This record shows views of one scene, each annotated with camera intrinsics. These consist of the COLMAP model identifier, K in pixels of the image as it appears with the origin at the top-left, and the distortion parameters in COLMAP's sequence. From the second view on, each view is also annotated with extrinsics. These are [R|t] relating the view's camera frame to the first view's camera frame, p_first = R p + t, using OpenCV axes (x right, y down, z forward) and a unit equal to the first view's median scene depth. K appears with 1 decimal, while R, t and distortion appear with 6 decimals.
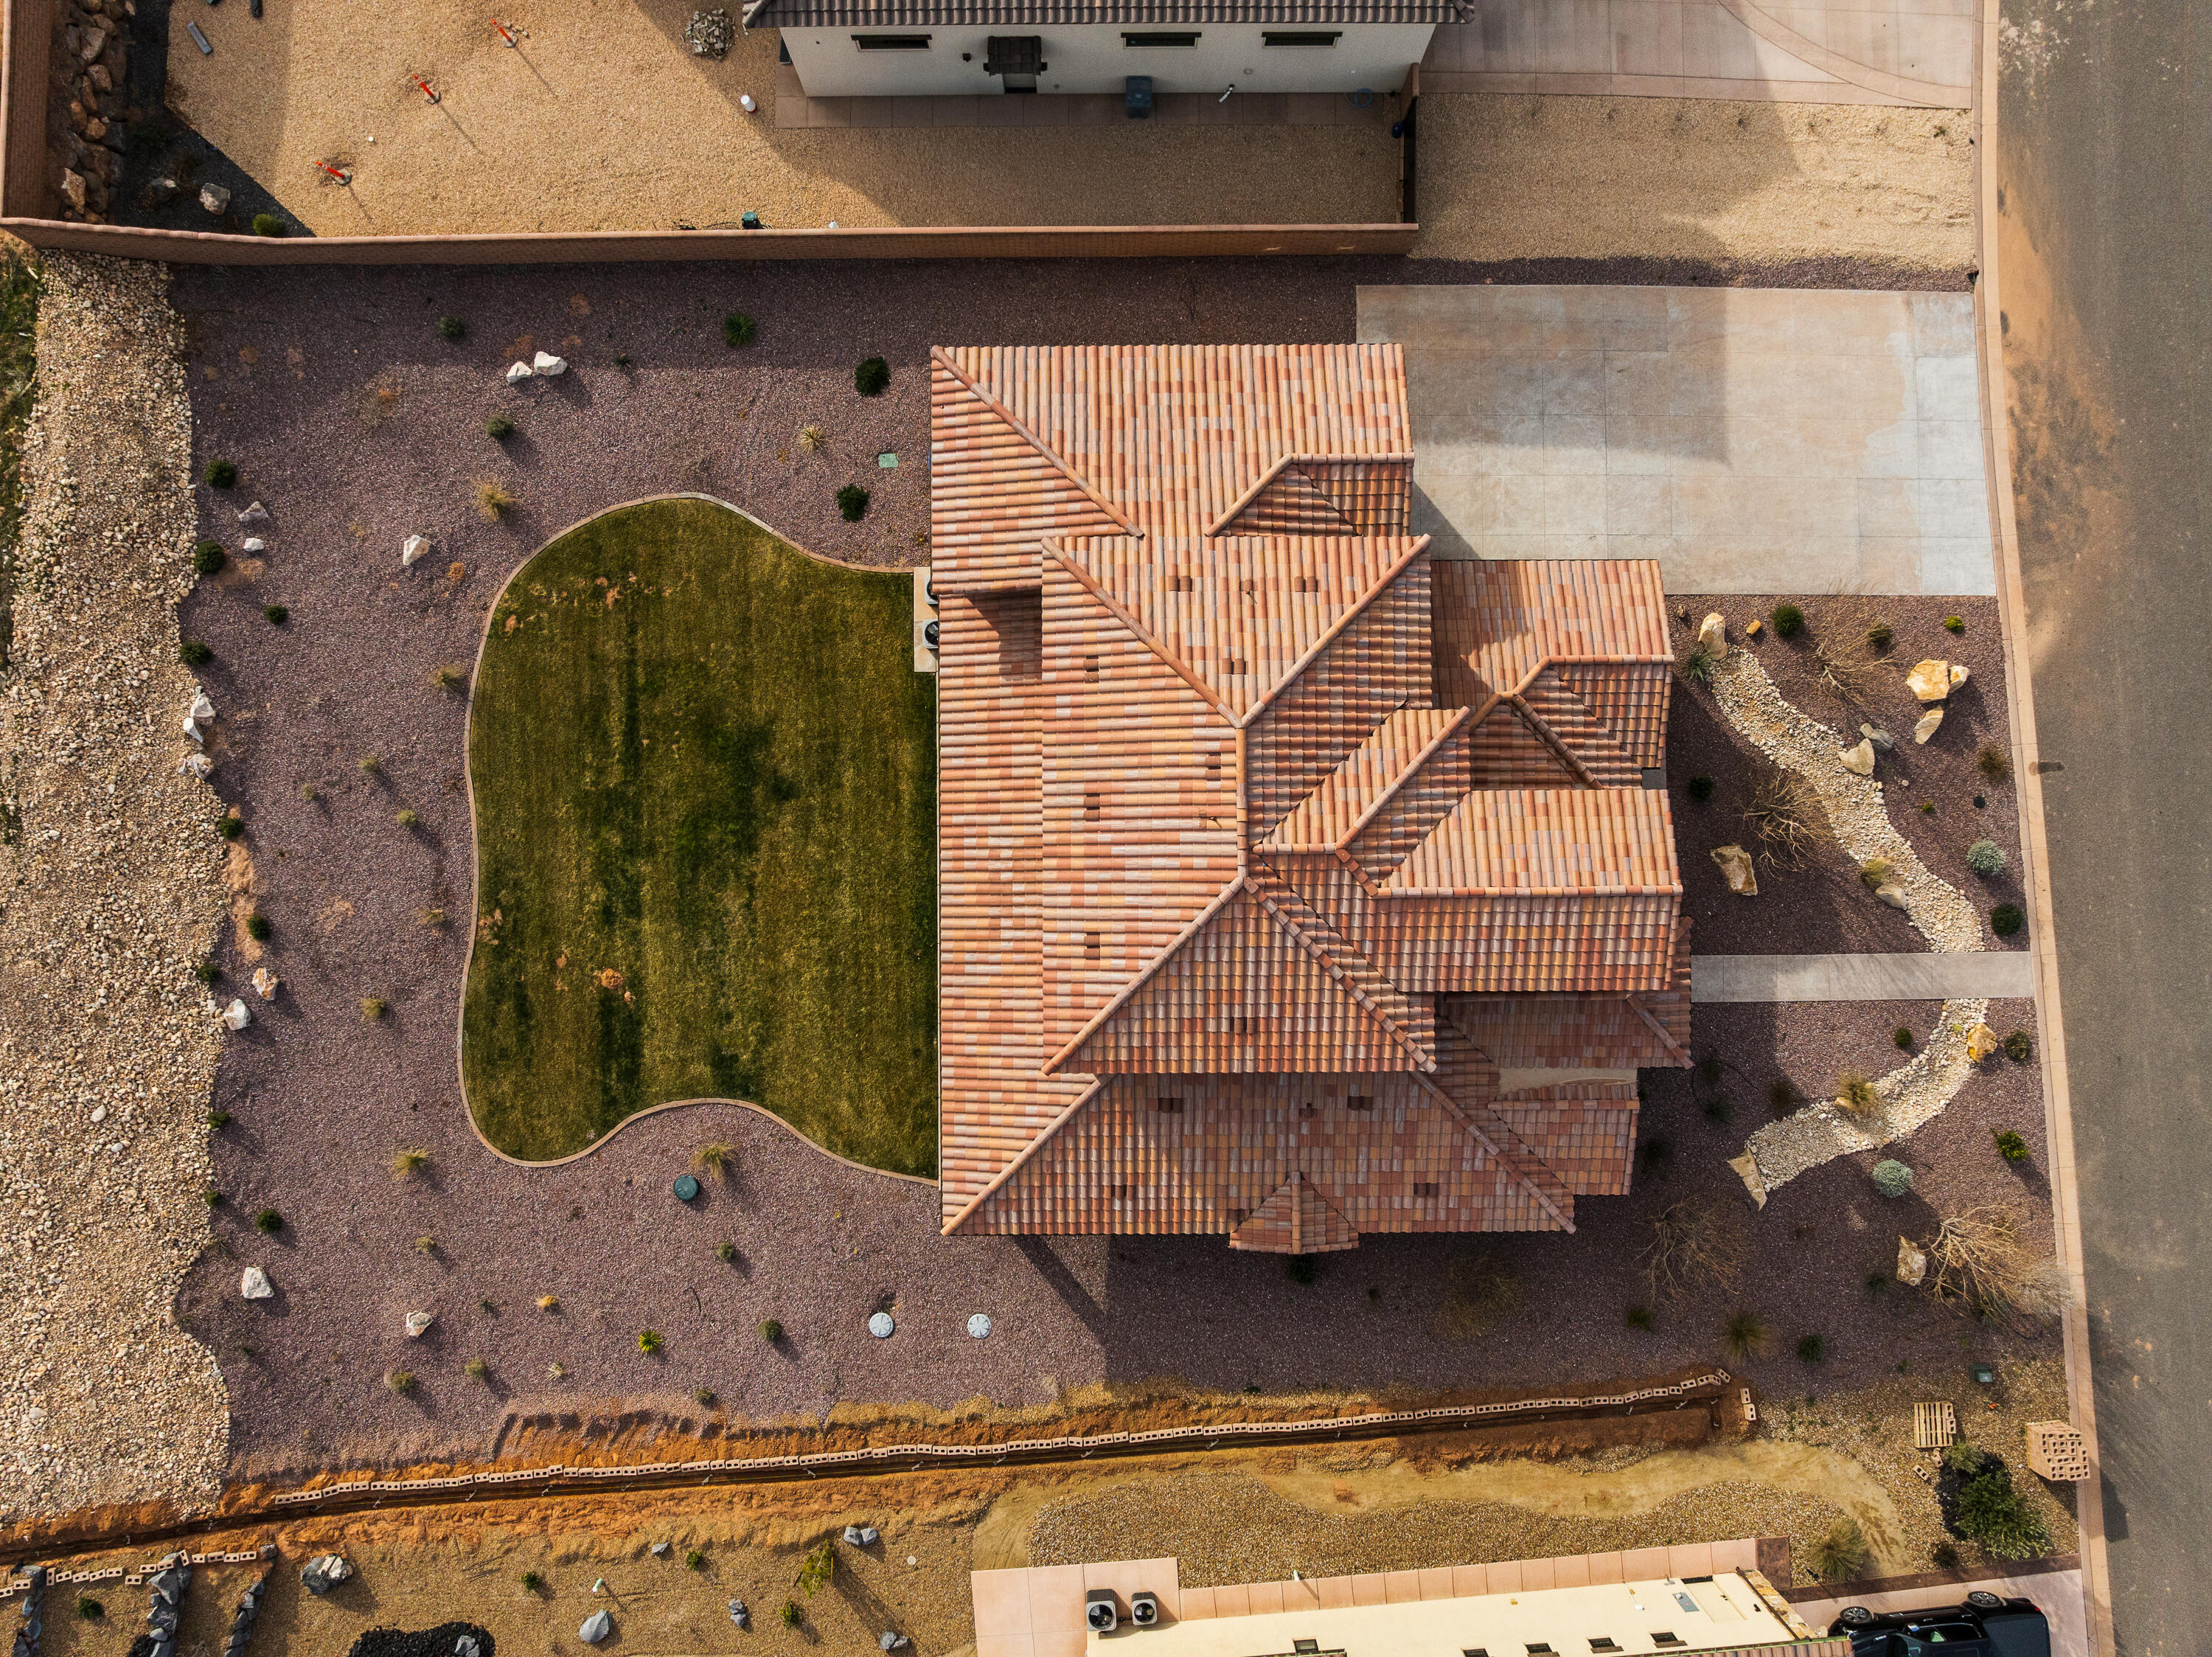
lens RADIAL K [[1556.1, 0, 1106.0], [0, 1556.1, 828.5], [0, 0, 1]] dist [-0.018174, -0.000639]
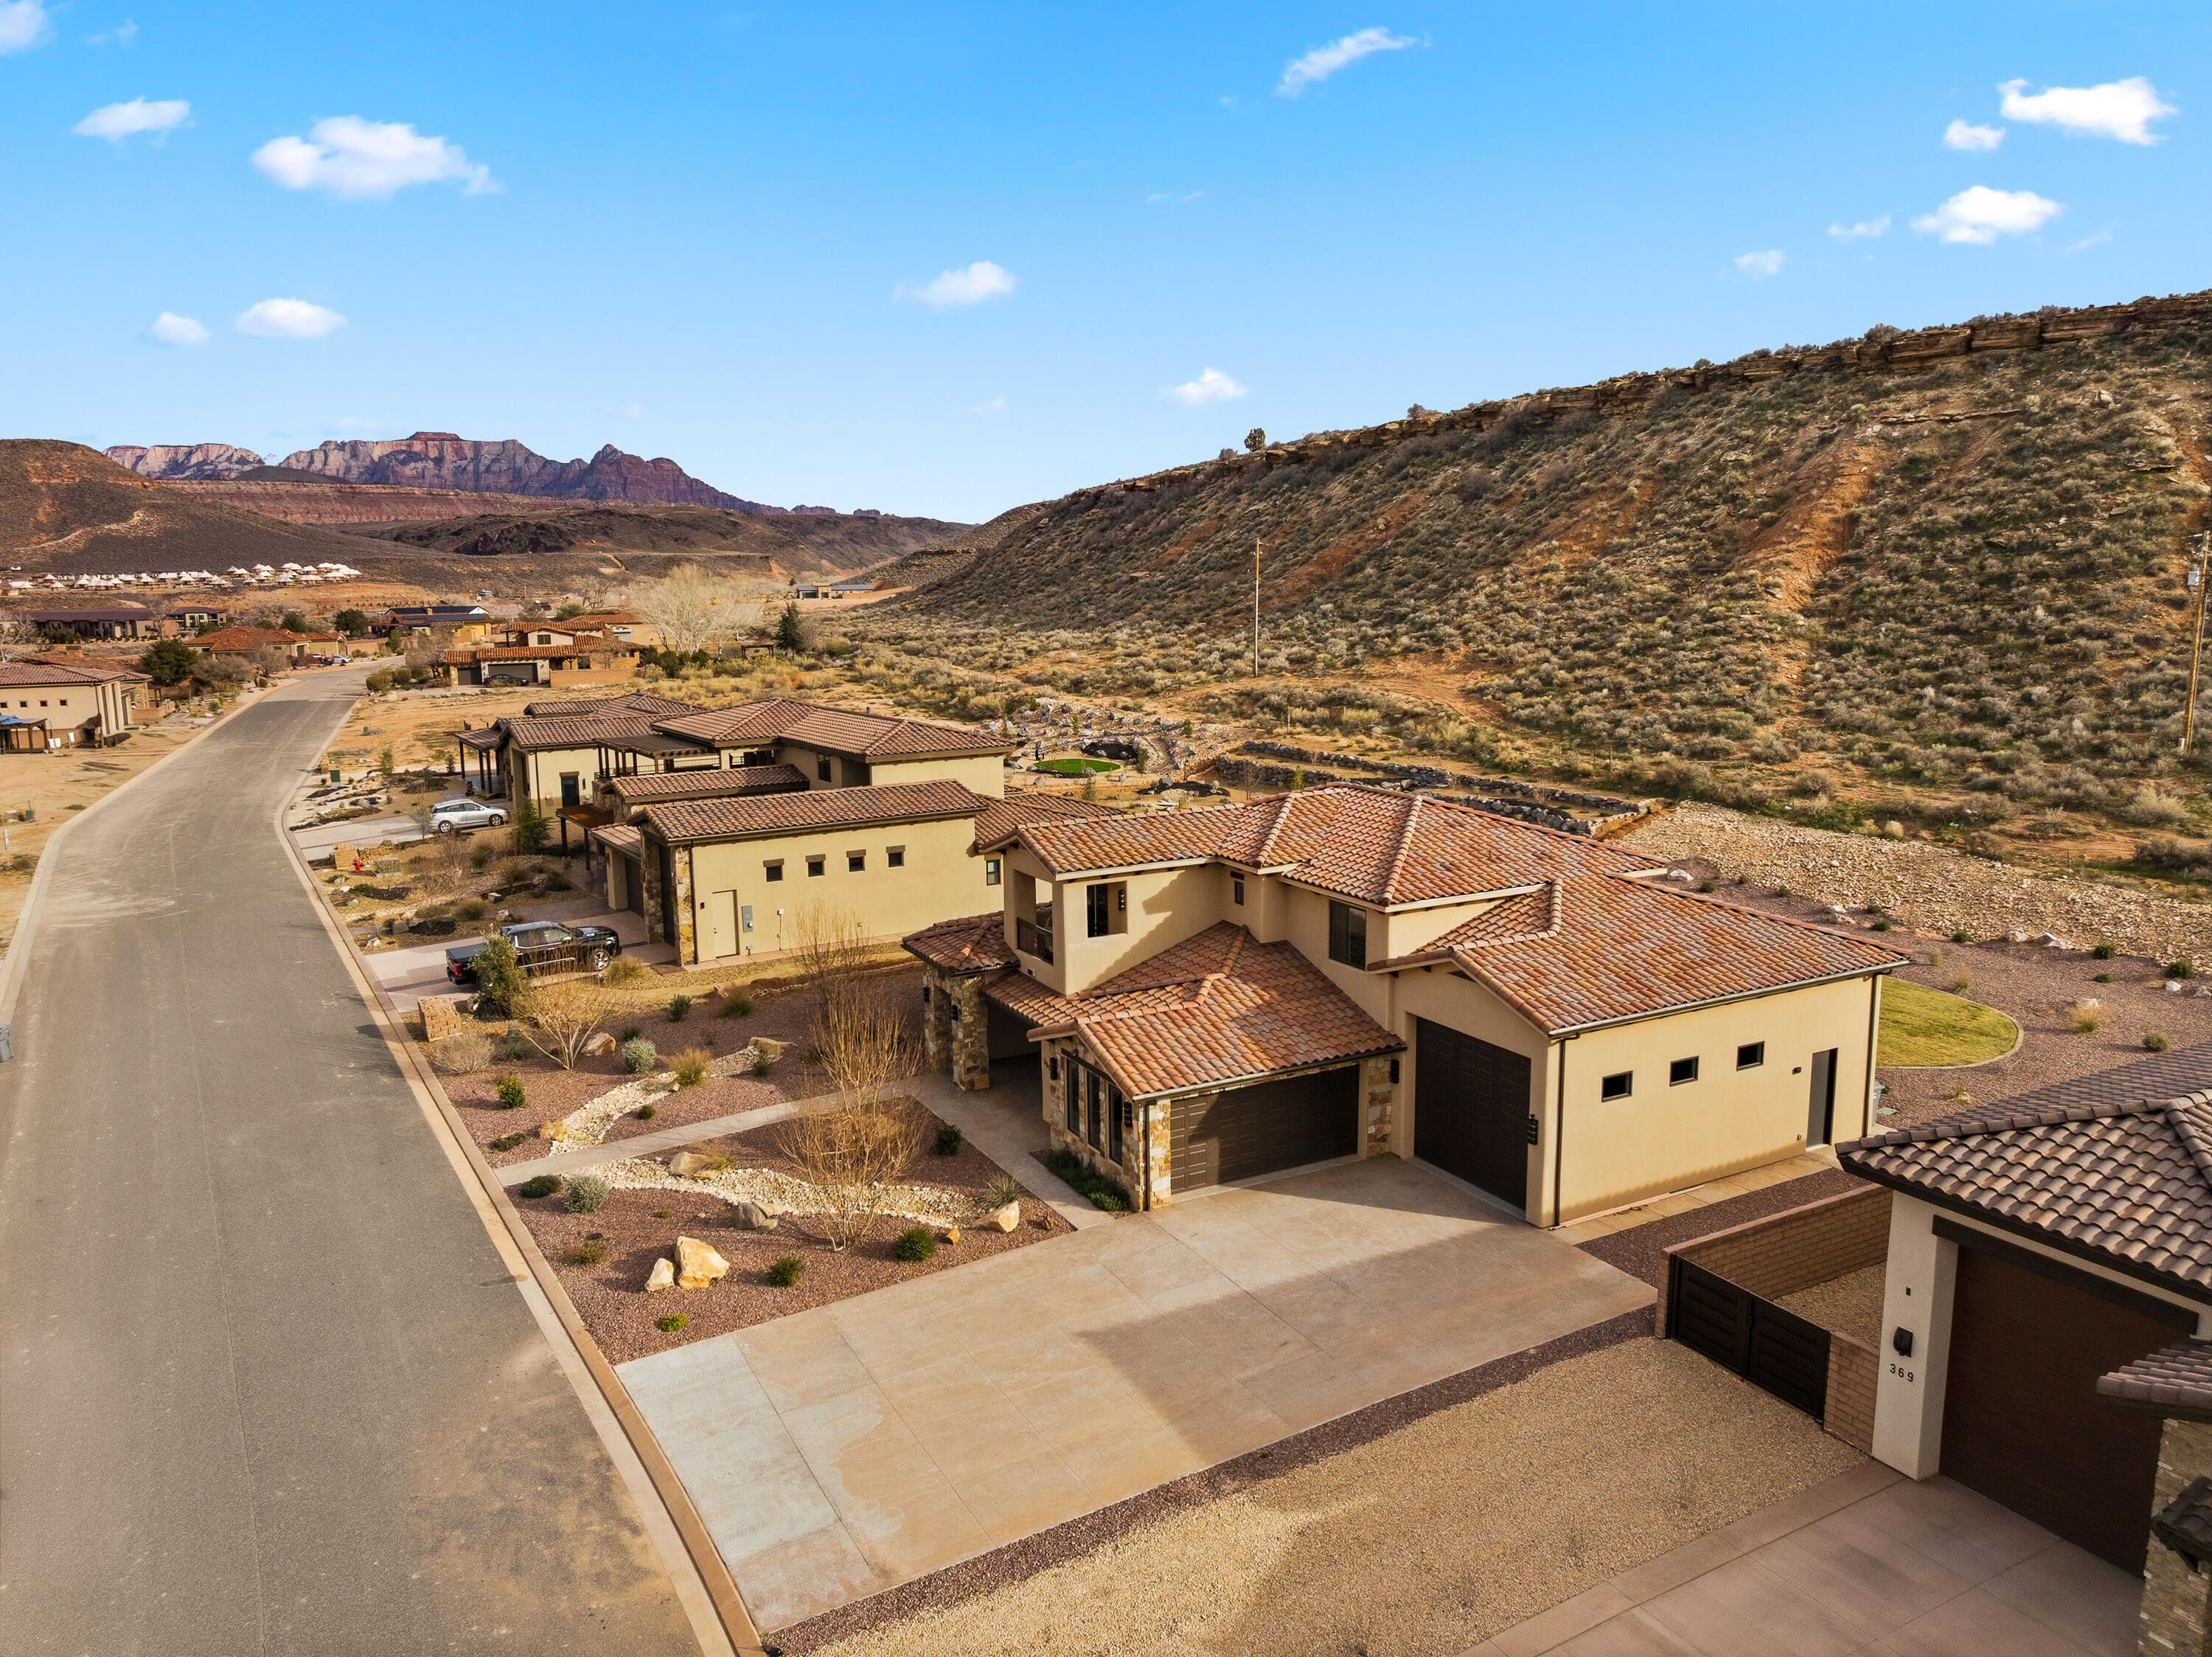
lens RADIAL K [[1553.7, 0, 1100.2], [0, 1553.7, 826.4], [0, 0, 1]] dist [-0.038588, 0.000861]
pose [[-0.892005, 0.078580, -0.445143, 0.672701], [-0.451918, -0.133526, 0.882010, -0.807996], [0.009870, 0.987925, 0.154617, 0.677602]]
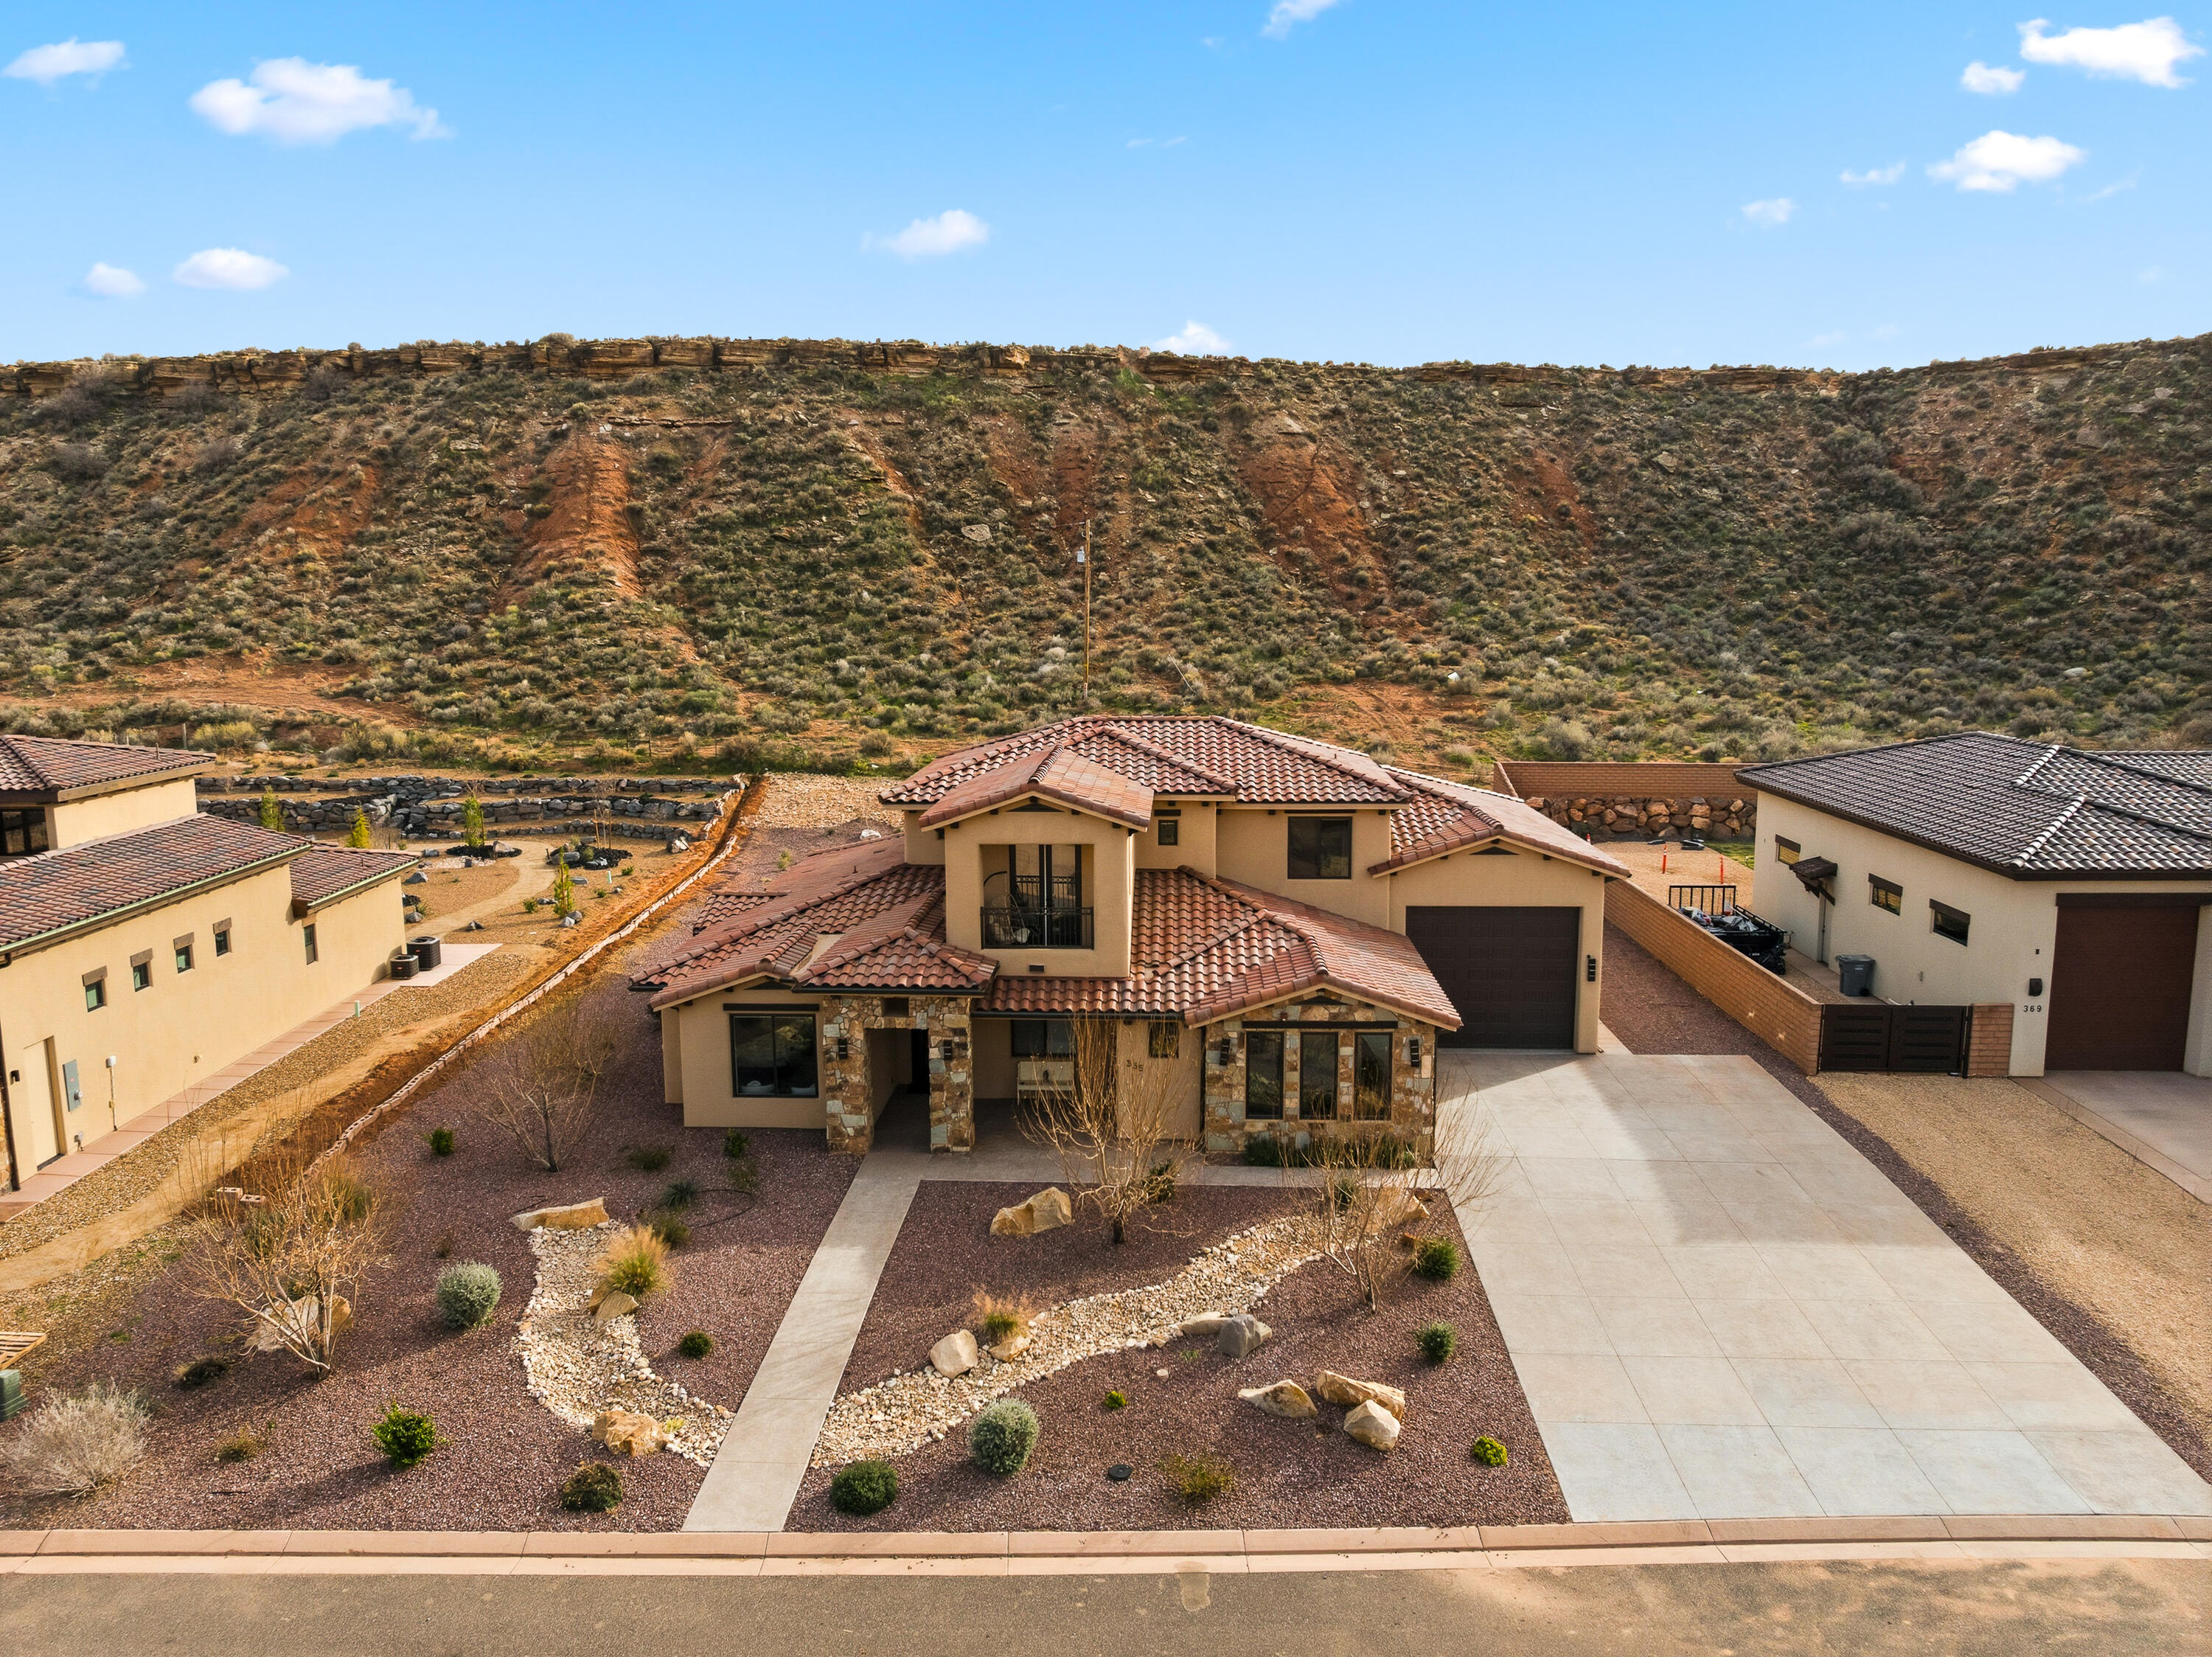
lens RADIAL K [[1553.7, 0, 1100.2], [0, 1553.7, 826.4], [0, 0, 1]] dist [-0.038588, 0.000861]
pose [[-0.062132, 0.142487, -0.987845, 1.010302], [-0.998030, -0.000233, 0.062739, -0.040019], [0.008709, 0.989797, 0.142221, 0.741173]]
